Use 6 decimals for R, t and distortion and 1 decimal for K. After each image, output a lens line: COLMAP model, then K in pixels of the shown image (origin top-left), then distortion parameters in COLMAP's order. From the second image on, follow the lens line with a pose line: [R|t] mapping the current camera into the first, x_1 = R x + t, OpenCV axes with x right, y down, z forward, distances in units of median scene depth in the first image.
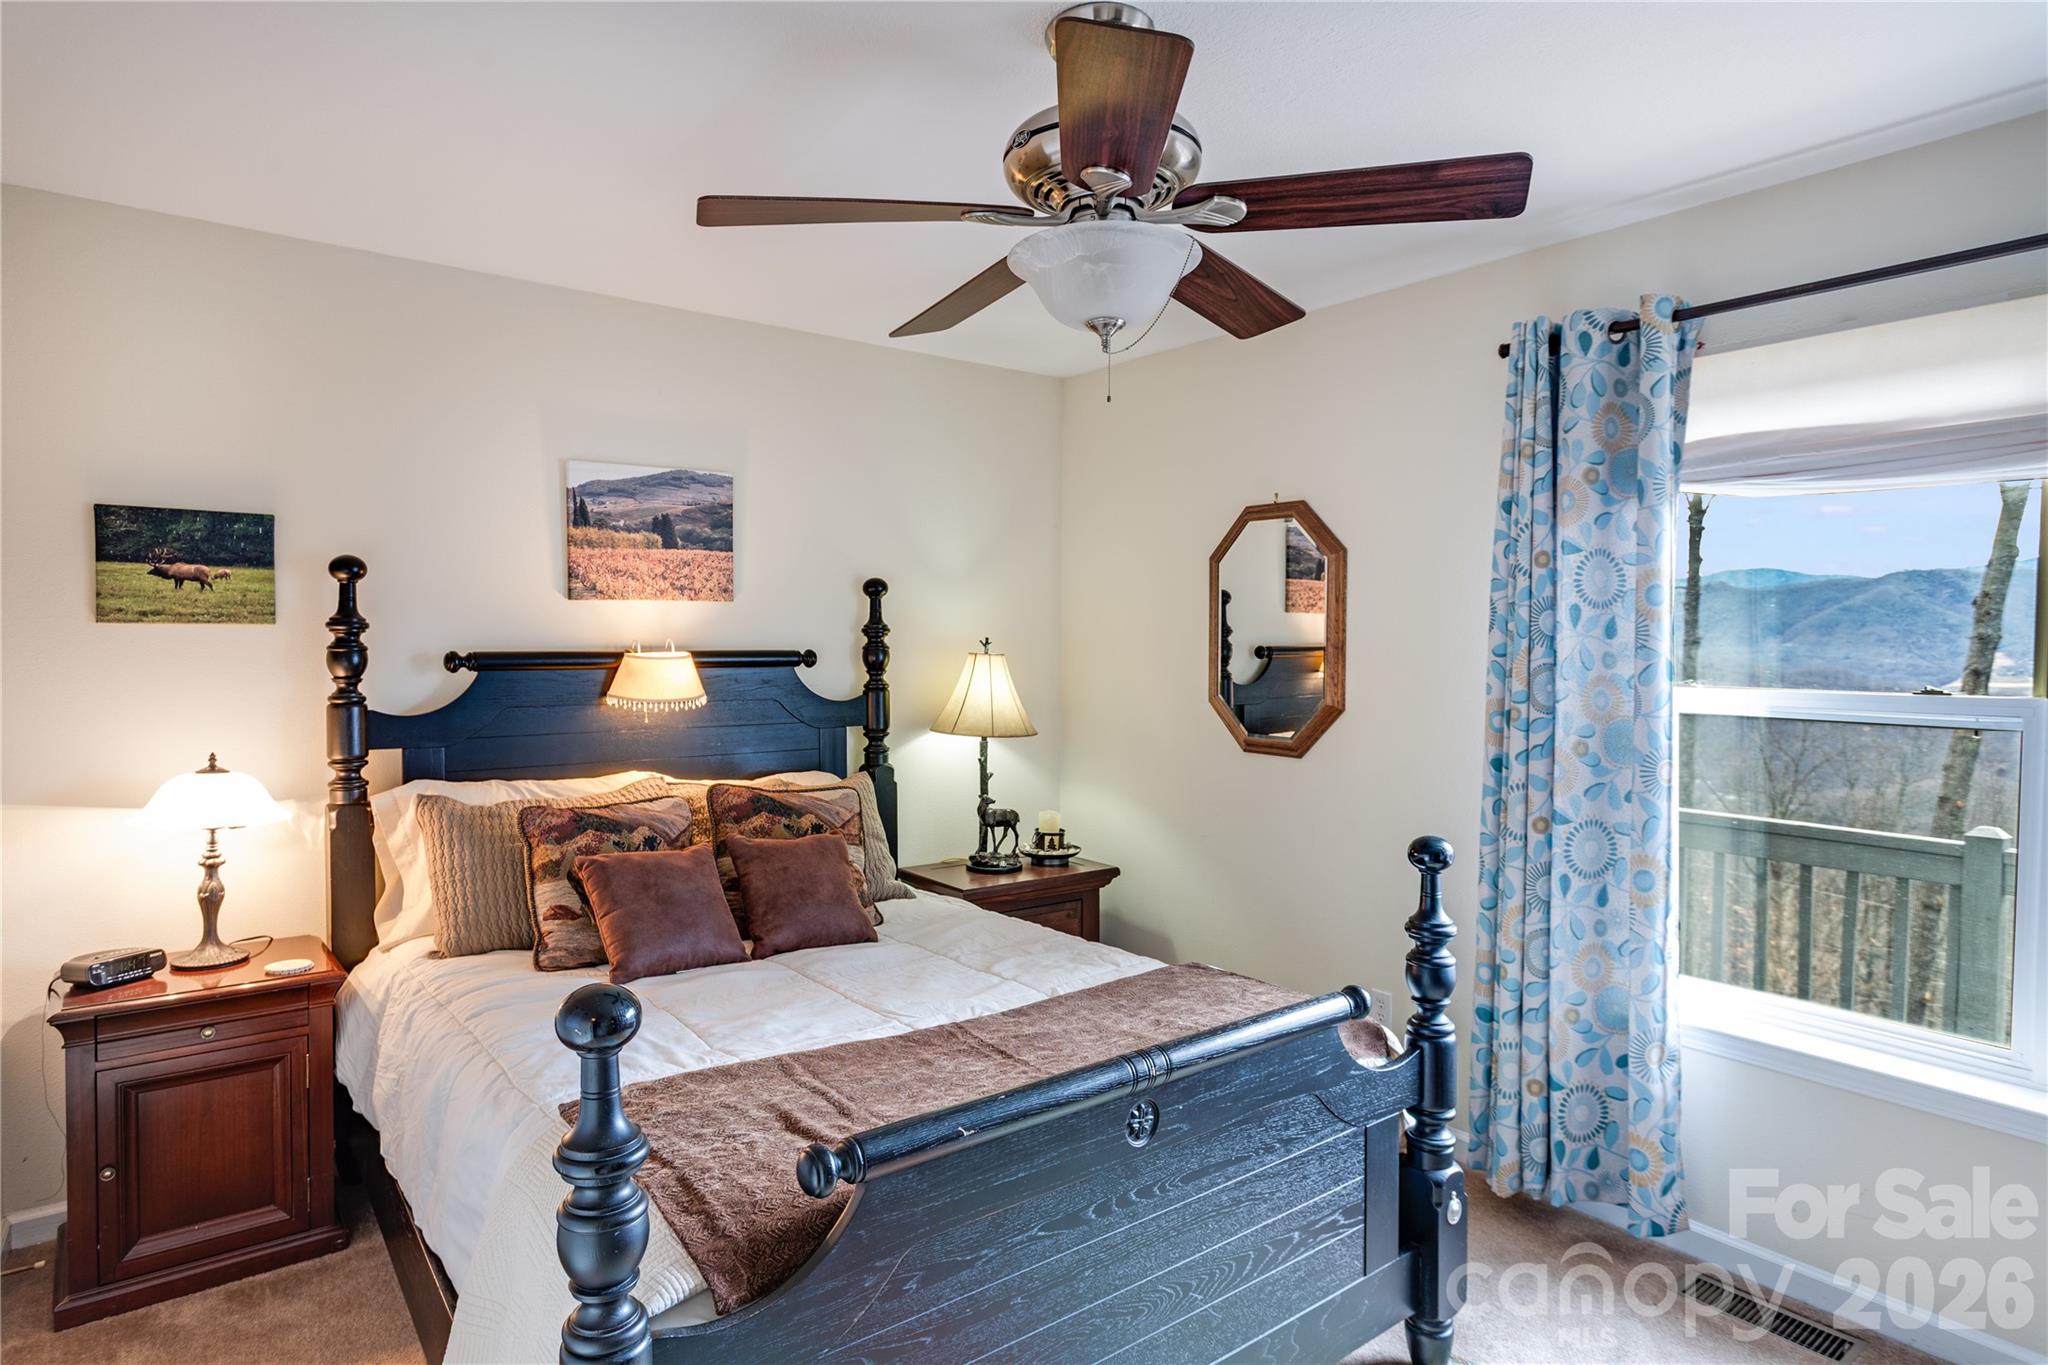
lens RADIAL K [[1119.8, 0, 1024.0], [0, 1119.8, 682.5], [0, 0, 1]] dist [-0.000457, 0.000127]
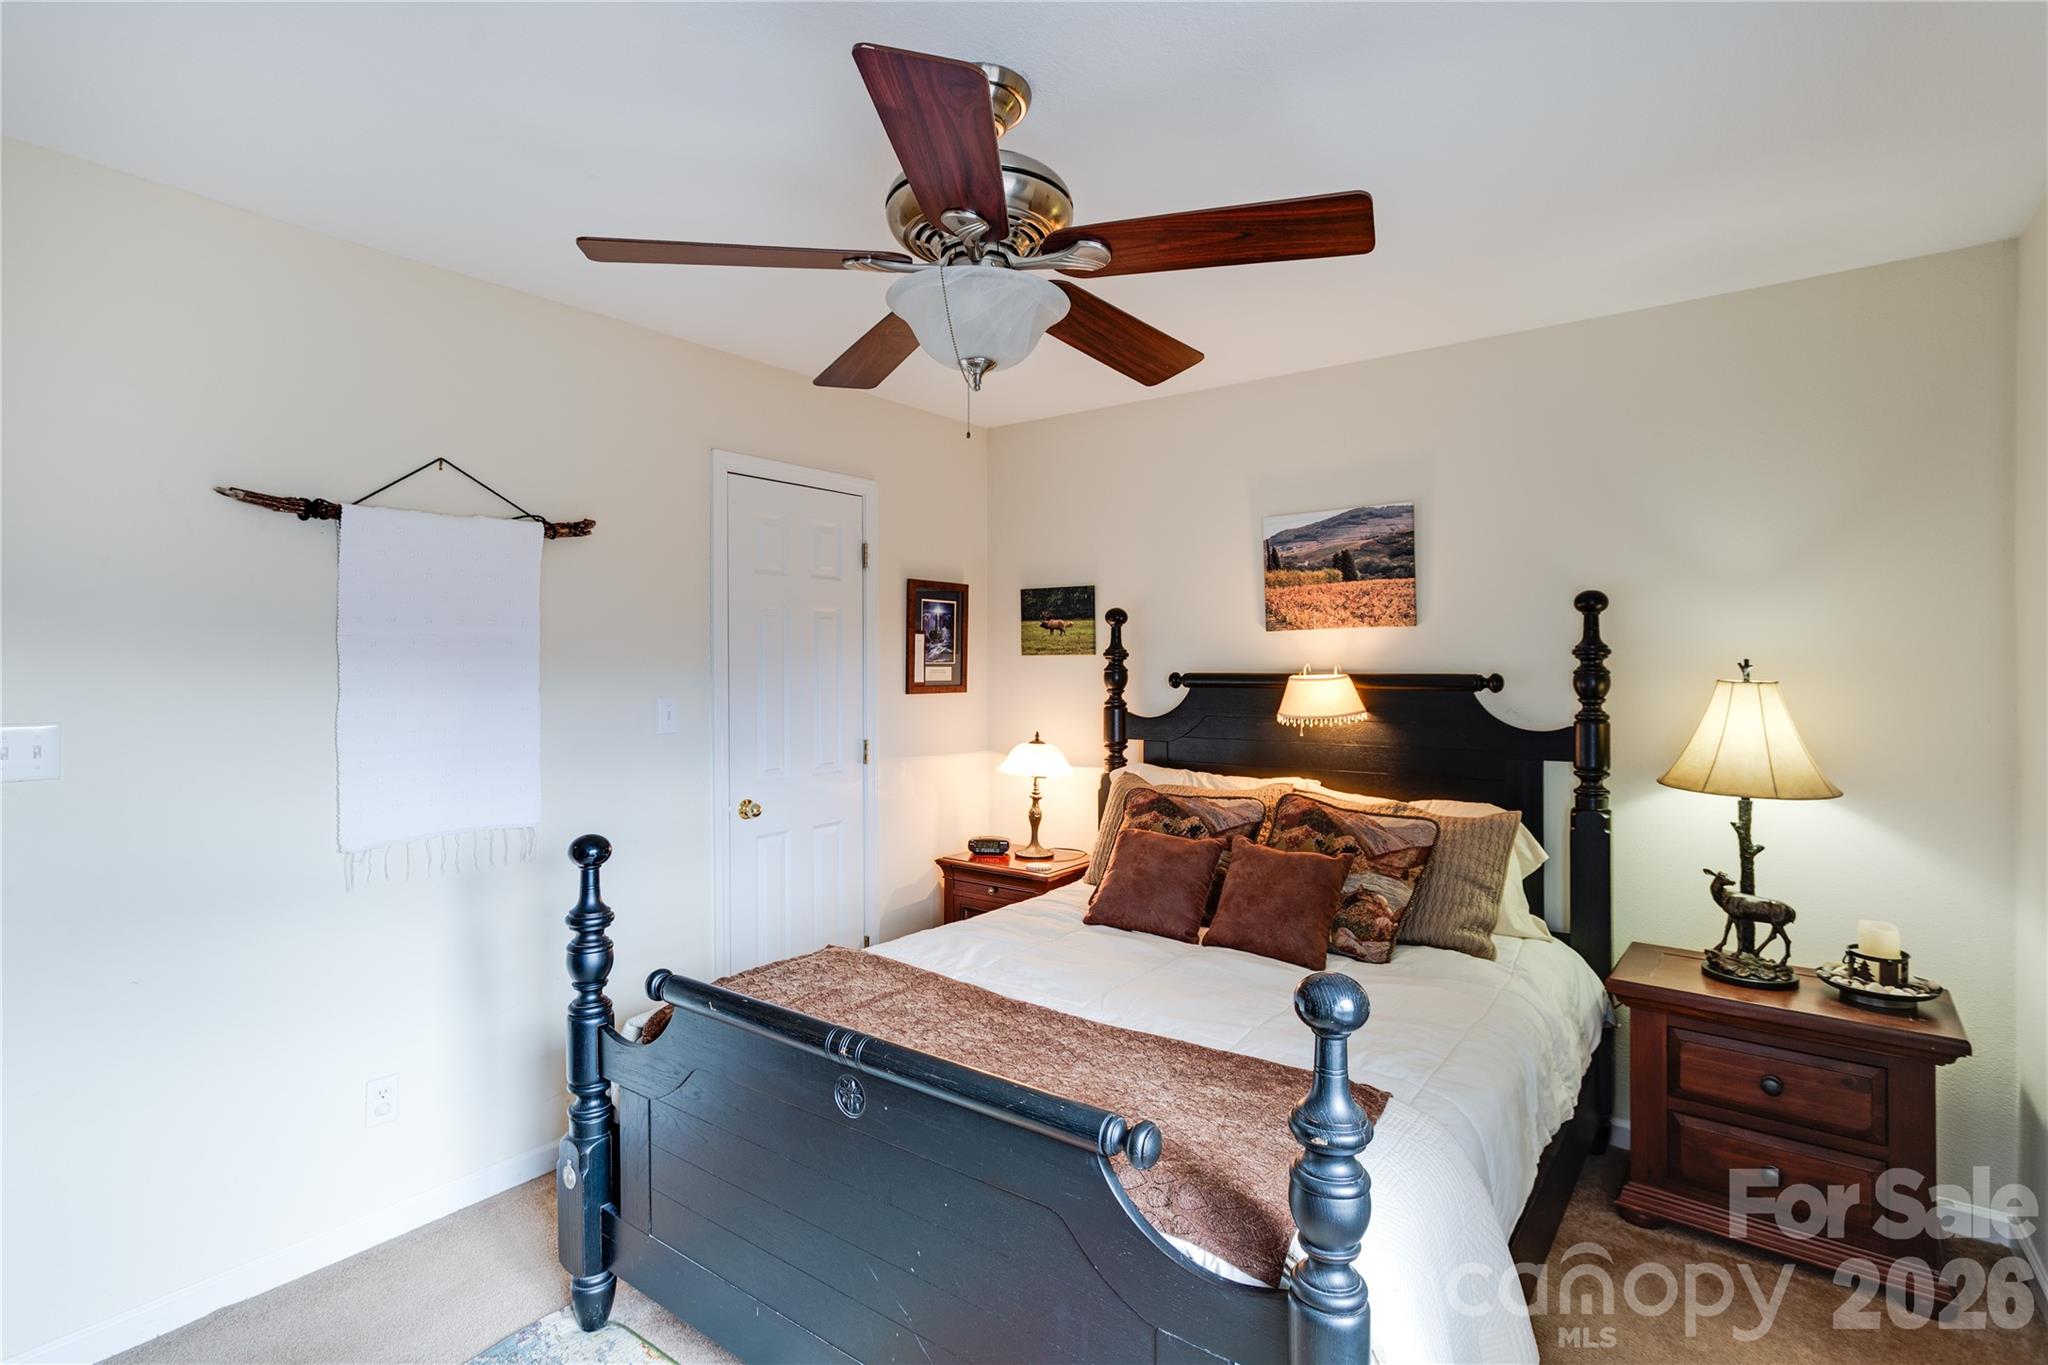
lens RADIAL K [[1004.8, 0, 1022.4], [0, 1004.8, 668.4], [0, 0, 1]] dist [0.018943, -0.000159]
pose [[0.284911, 0.001734, -0.958552, 0.561603], [-0.034094, 0.999384, -0.008326, -0.014750], [0.957947, 0.035054, 0.284795, 0.426260]]
